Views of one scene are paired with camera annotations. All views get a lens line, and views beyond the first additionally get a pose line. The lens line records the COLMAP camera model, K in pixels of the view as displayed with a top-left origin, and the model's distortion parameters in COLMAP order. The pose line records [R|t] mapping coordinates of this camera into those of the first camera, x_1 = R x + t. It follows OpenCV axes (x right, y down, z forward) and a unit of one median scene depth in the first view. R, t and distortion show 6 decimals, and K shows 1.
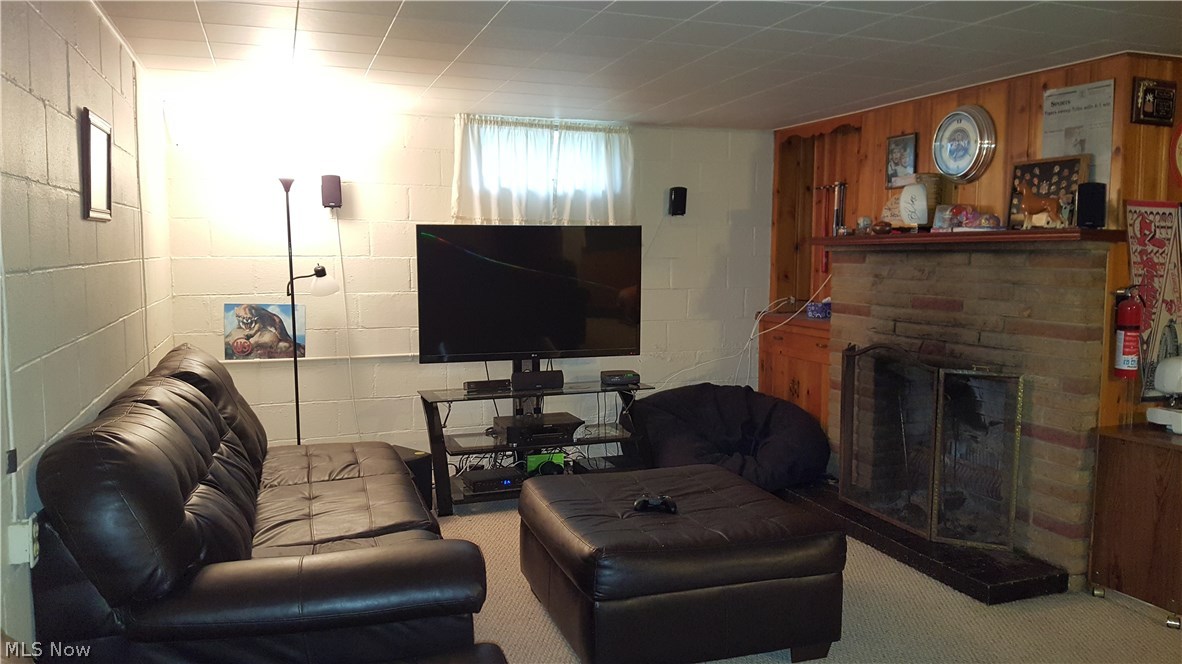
lens RADIAL K [[868.7, 0, 591.0], [0, 868.7, 332.0], [0, 0, 1]] dist [0.060160, 0.001548]
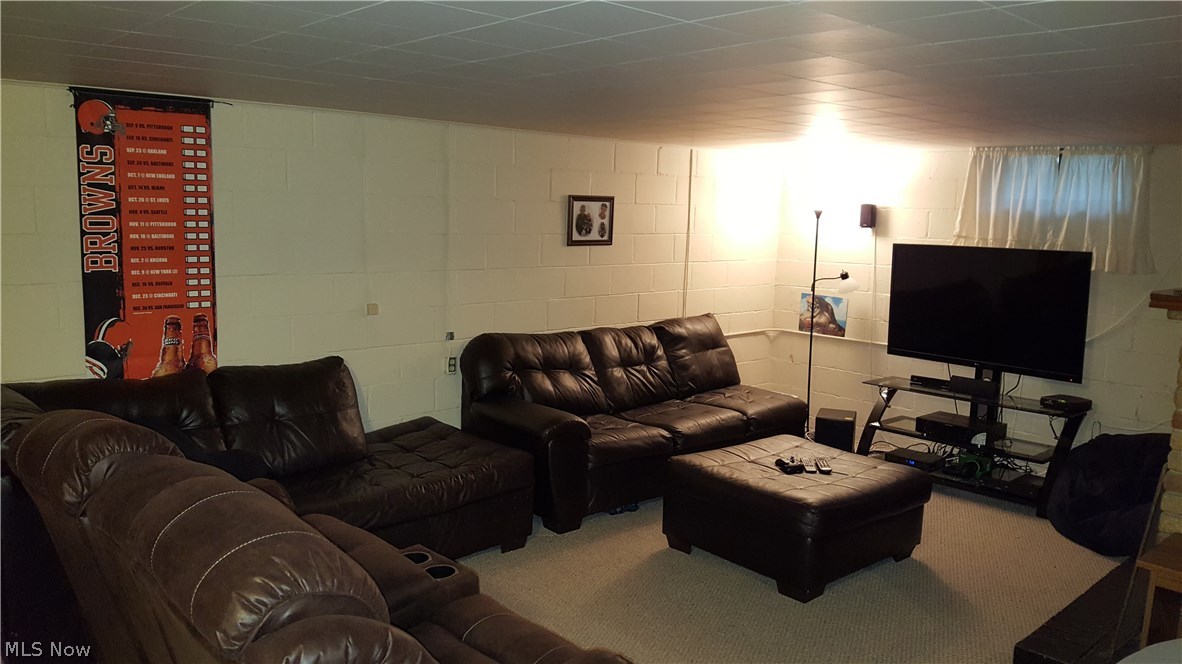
lens RADIAL K [[868.7, 0, 591.0], [0, 868.7, 332.0], [0, 0, 1]] dist [0.060160, 0.001548]
pose [[0.390581, 0.139595, -0.909923, 0.773228], [-0.113005, 0.988231, 0.103102, -0.076603], [0.913606, 0.062556, 0.401759, 0.087101]]
